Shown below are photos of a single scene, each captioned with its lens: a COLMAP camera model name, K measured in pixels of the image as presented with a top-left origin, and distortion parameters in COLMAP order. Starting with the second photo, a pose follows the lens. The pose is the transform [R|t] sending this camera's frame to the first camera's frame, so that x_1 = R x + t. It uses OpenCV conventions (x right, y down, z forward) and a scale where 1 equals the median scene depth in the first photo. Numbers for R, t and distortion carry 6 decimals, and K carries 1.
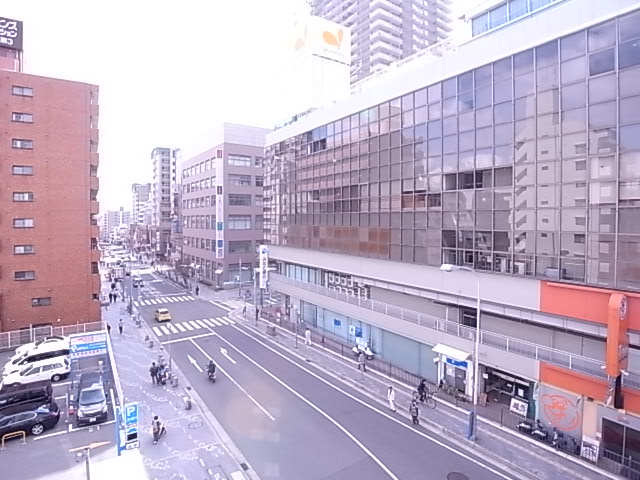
lens RADIAL K [[366.4, 0, 315.4], [0, 366.4, 238.2], [0, 0, 1]] dist [-0.048721, 0.005358]
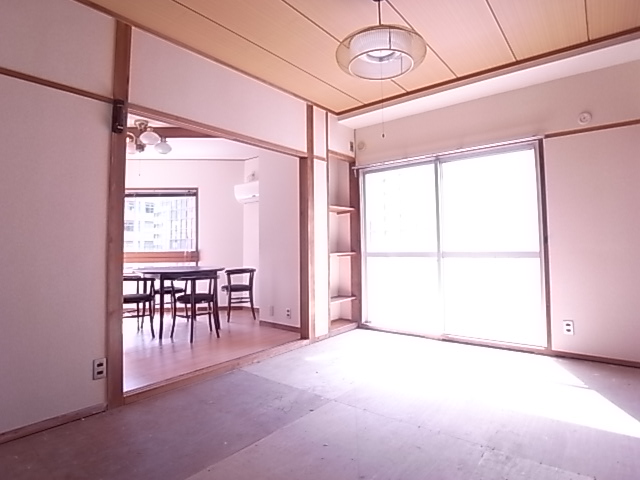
lens RADIAL K [[366.4, 0, 320.2], [0, 366.4, 237.8], [0, 0, 1]] dist [-0.048721, 0.005358]
pose [[0.955590, -0.004993, 0.294656, 0.006590], [0.023997, 0.997854, -0.060916, 0.001792], [-0.293720, 0.065282, 0.953660, -0.123296]]
